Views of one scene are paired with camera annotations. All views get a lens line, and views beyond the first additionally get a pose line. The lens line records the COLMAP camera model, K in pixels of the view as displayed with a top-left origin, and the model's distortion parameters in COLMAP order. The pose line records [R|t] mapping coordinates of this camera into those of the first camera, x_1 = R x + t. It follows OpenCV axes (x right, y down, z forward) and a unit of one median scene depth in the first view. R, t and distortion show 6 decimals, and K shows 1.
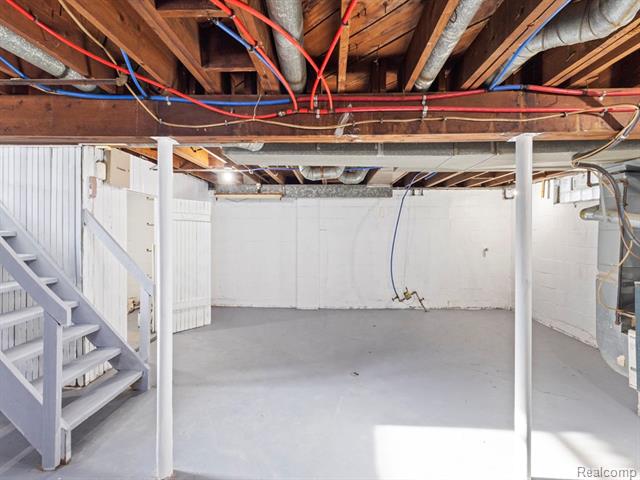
lens RADIAL K [[296.9, 0, 319.8], [0, 296.9, 234.4], [0, 0, 1]] dist [0.003029, 0.001694]
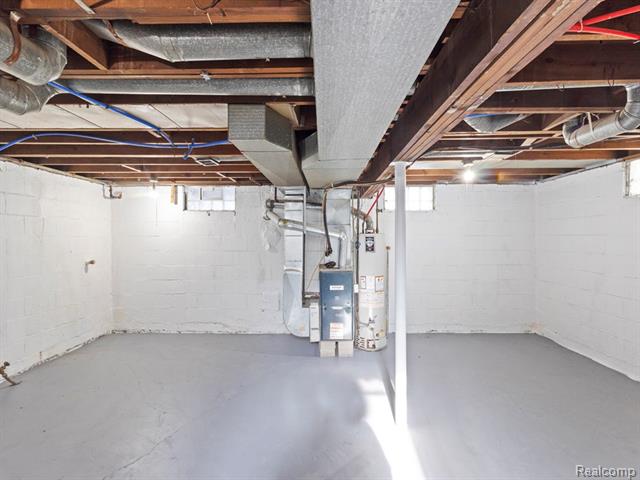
lens RADIAL K [[296.9, 0, 319.8], [0, 296.9, 240.2], [0, 0, 1]] dist [0.003029, 0.001694]
pose [[-0.009780, -0.006815, 0.999929, -0.235646], [0.018106, 0.999812, 0.006991, 0.001306], [-0.999788, 0.018173, -0.009654, 0.542728]]
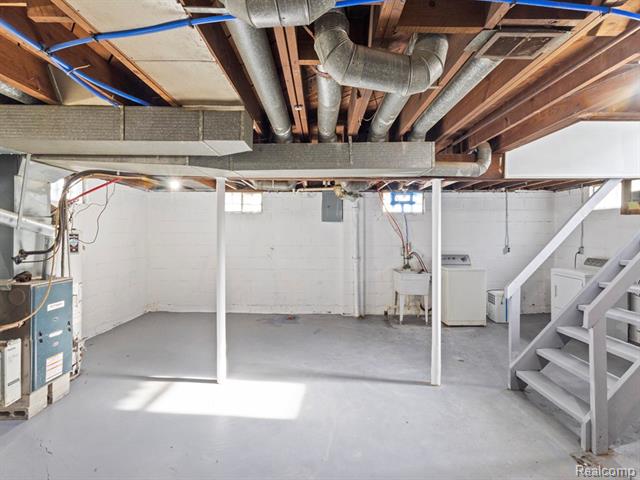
lens RADIAL K [[296.9, 0, 320.7], [0, 296.9, 235.2], [0, 0, 1]] dist [0.003029, 0.001694]
pose [[-0.999437, -0.010408, -0.031887, 0.071584], [-0.010876, 0.999835, 0.014527, -0.013059], [0.031730, 0.014865, -0.999386, 1.069557]]
